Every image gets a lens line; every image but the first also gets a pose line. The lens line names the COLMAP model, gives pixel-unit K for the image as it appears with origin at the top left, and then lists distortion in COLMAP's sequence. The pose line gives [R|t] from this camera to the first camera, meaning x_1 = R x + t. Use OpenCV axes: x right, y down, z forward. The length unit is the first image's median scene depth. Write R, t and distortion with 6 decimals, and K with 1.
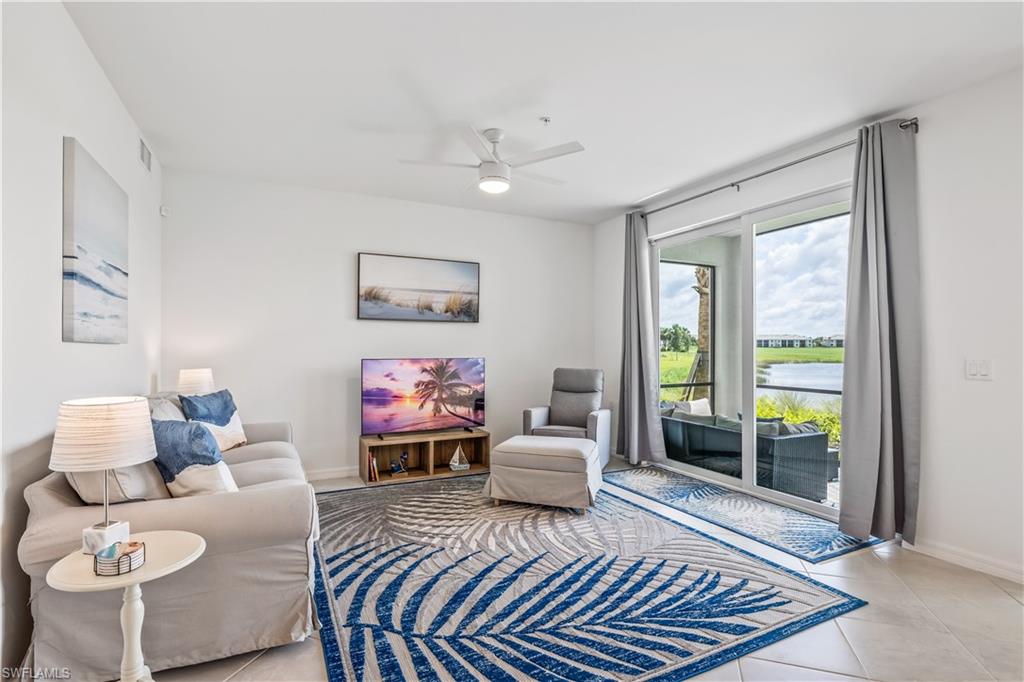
lens RADIAL K [[485.8, 0, 515.0], [0, 485.8, 344.6], [0, 0, 1]] dist [-0.004062, -0.000232]
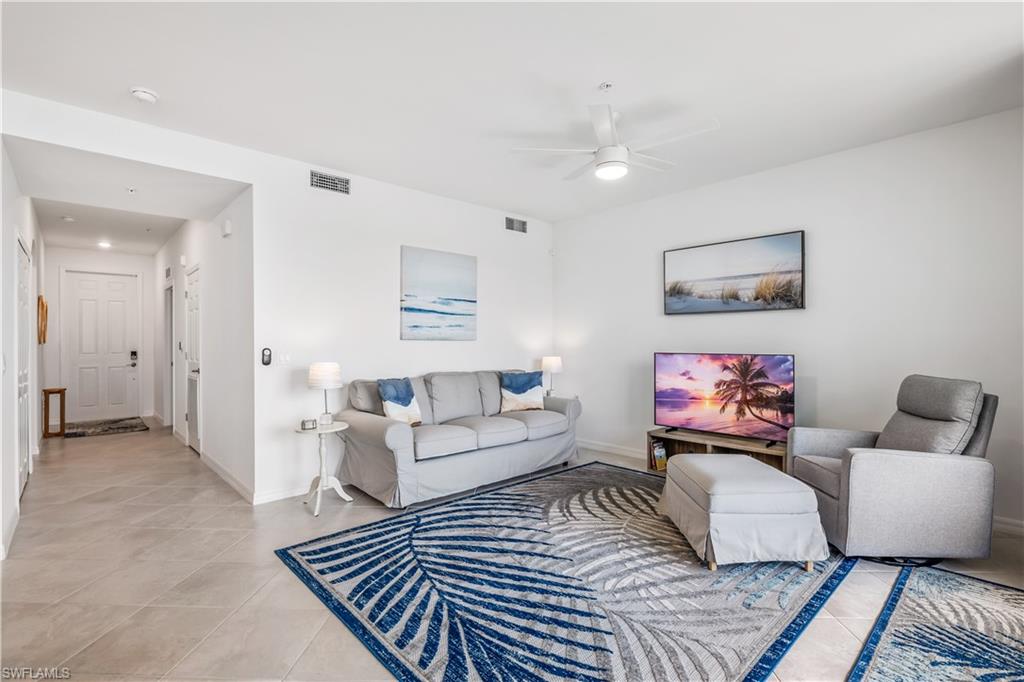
lens RADIAL K [[476.9, 0, 515.2], [0, 476.9, 340.4], [0, 0, 1]] dist [-0.007186, -0.000131]
pose [[0.282841, -0.004795, -0.959155, 0.991861], [0.008251, 0.999963, -0.002566, 0.005317], [0.959131, -0.007188, 0.282870, 0.687758]]
